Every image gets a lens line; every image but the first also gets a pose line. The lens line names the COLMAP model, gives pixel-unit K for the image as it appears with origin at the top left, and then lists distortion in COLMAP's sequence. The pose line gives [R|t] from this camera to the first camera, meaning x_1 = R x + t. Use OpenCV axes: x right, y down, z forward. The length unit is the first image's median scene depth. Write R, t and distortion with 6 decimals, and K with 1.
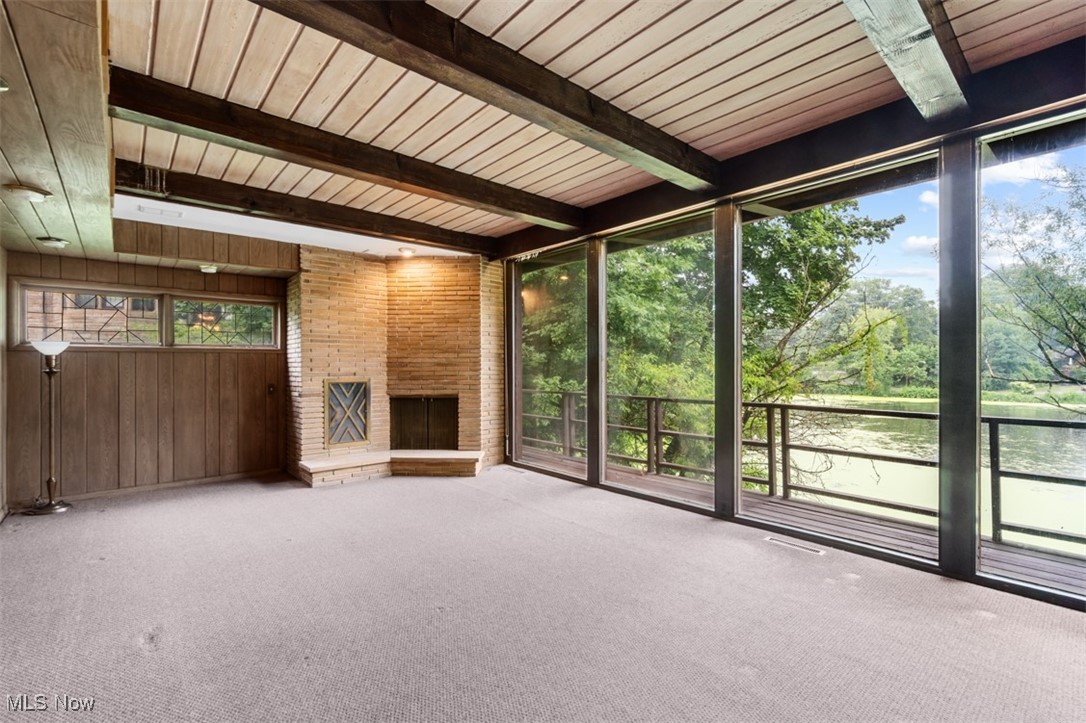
lens RADIAL K [[477.9, 0, 540.3], [0, 477.9, 362.6], [0, 0, 1]] dist [-0.001828, 0.000828]
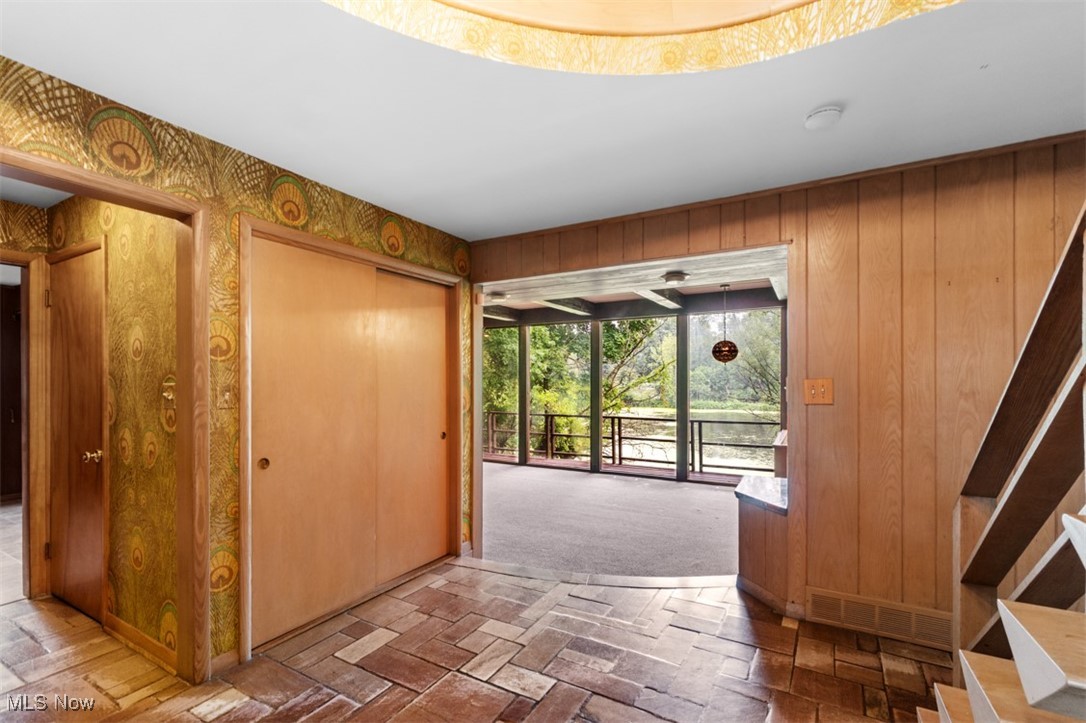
lens RADIAL K [[477.9, 0, 541.6], [0, 477.9, 369.1], [0, 0, 1]] dist [-0.001828, 0.000828]
pose [[0.944511, 0.011270, 0.328287, -0.419924], [-0.005100, 0.999794, -0.019649, -0.064678], [-0.328441, 0.016885, 0.944374, -0.720214]]
